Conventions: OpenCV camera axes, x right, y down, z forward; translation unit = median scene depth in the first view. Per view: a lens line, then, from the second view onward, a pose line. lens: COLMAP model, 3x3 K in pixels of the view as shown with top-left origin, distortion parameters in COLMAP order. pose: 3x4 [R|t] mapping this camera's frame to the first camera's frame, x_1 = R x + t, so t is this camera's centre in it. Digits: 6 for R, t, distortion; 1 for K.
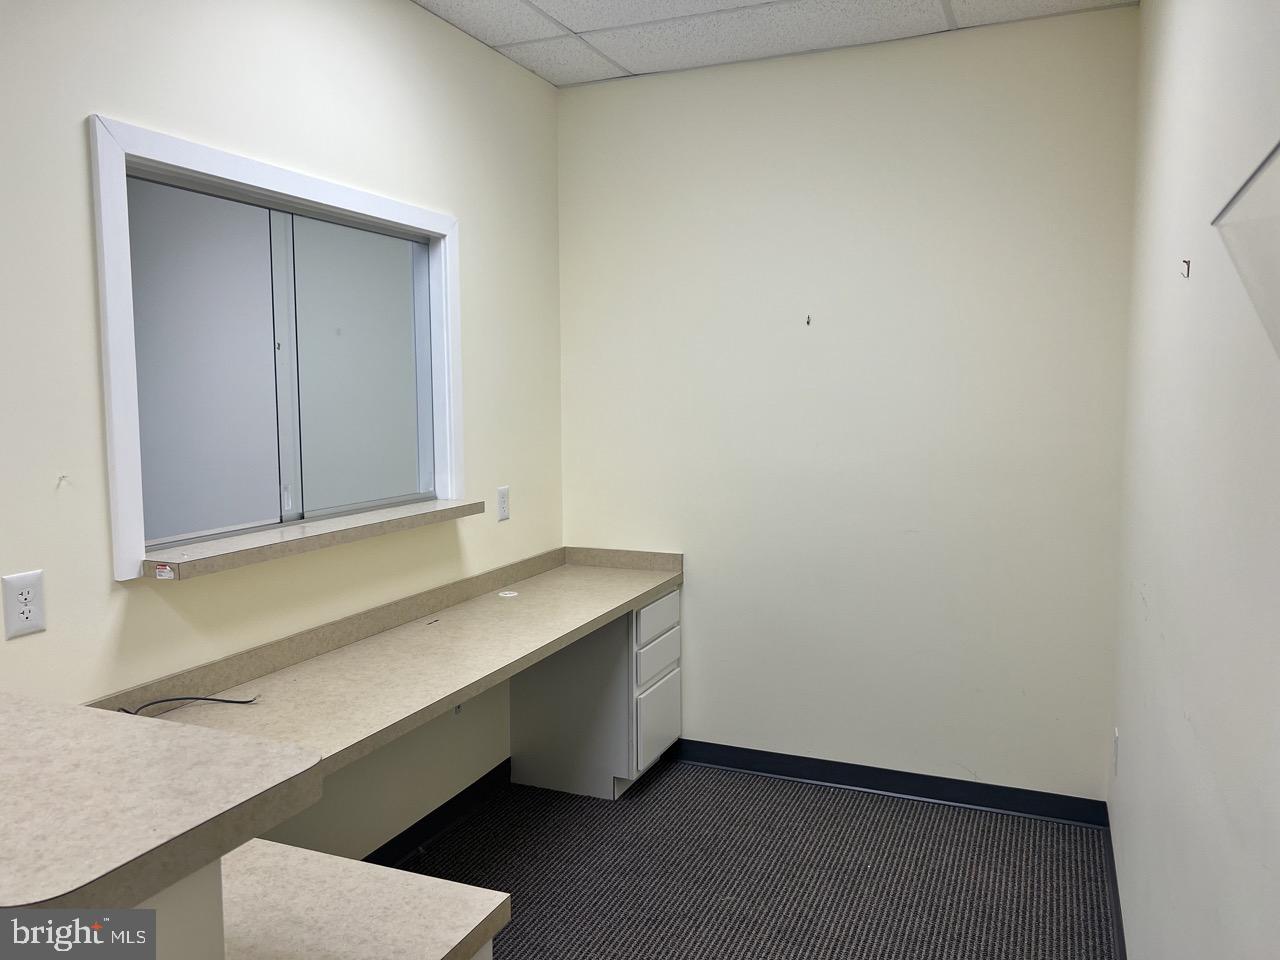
lens RADIAL K [[969.2, 0, 640.0], [0, 969.2, 480.0], [0, 0, 1]] dist [0.004462, 0.003346]
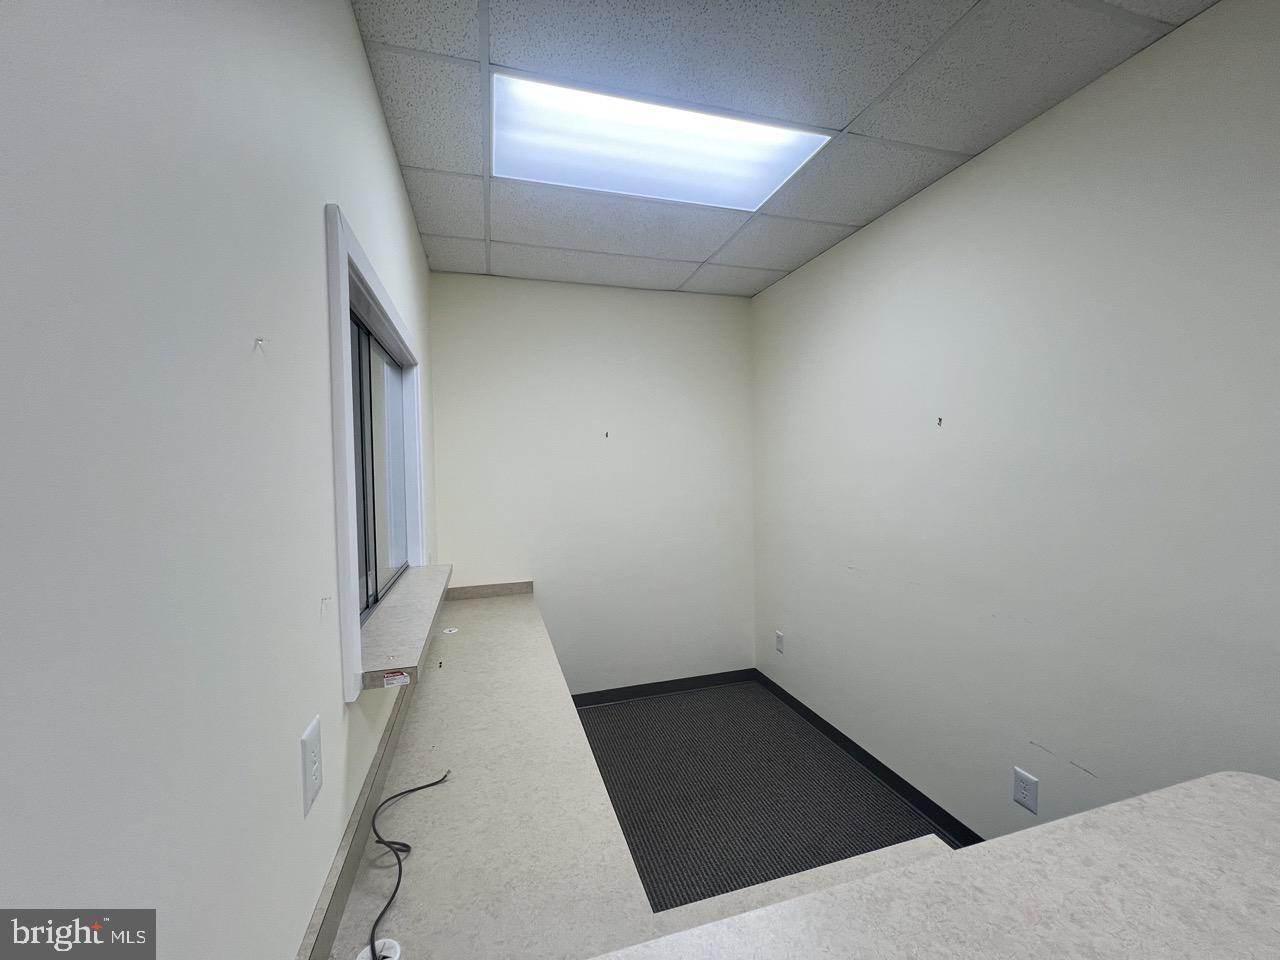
lens RADIAL K [[513.1, 0, 640.0], [0, 513.1, 480.0], [0, 0, 1]] dist [-0.003693, -0.000712]
pose [[0.769633, -0.020235, 0.638166, -0.471365], [0.068689, 0.996321, -0.051248, -0.044252], [-0.634781, 0.083277, 0.768191, 0.327886]]
